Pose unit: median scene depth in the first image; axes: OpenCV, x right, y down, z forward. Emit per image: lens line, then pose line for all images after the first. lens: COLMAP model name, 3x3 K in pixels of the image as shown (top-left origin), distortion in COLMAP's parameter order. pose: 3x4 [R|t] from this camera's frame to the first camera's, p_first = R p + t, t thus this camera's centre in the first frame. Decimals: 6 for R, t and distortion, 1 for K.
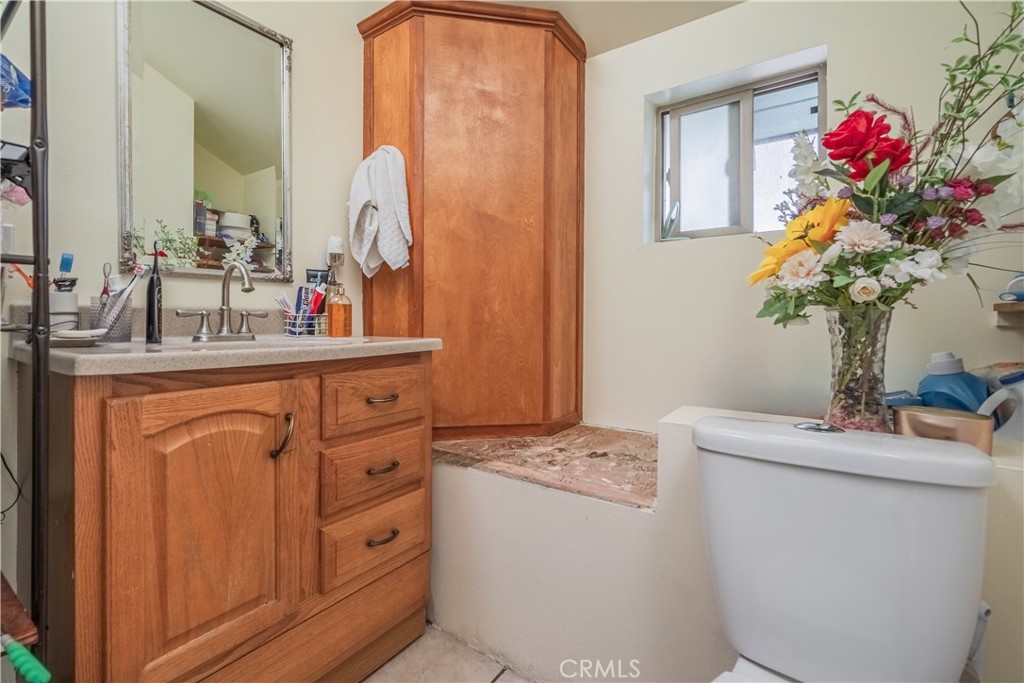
lens RADIAL K [[449.5, 0, 509.9], [0, 449.5, 316.3], [0, 0, 1]] dist [-0.000760, 0.000140]
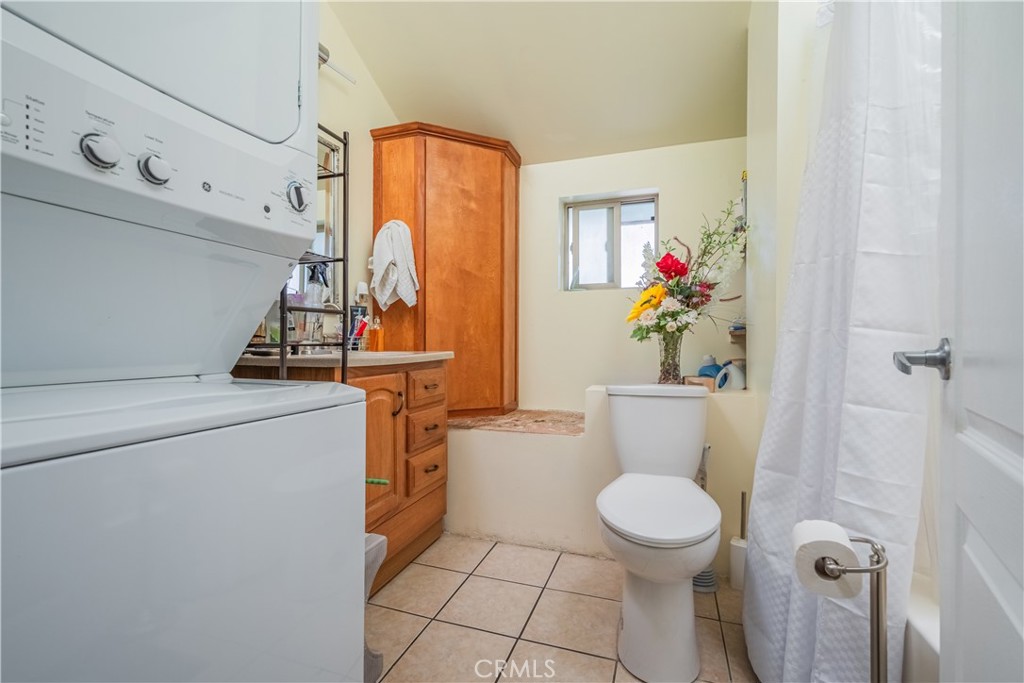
lens RADIAL K [[447.5, 0, 507.7], [0, 447.5, 338.9], [0, 0, 1]] dist [-0.000173, -0.000186]
pose [[0.959923, -0.002446, 0.280254, -0.358224], [0.001651, 0.999994, 0.003073, -0.000389], [-0.280260, -0.002487, 0.959921, -0.521771]]
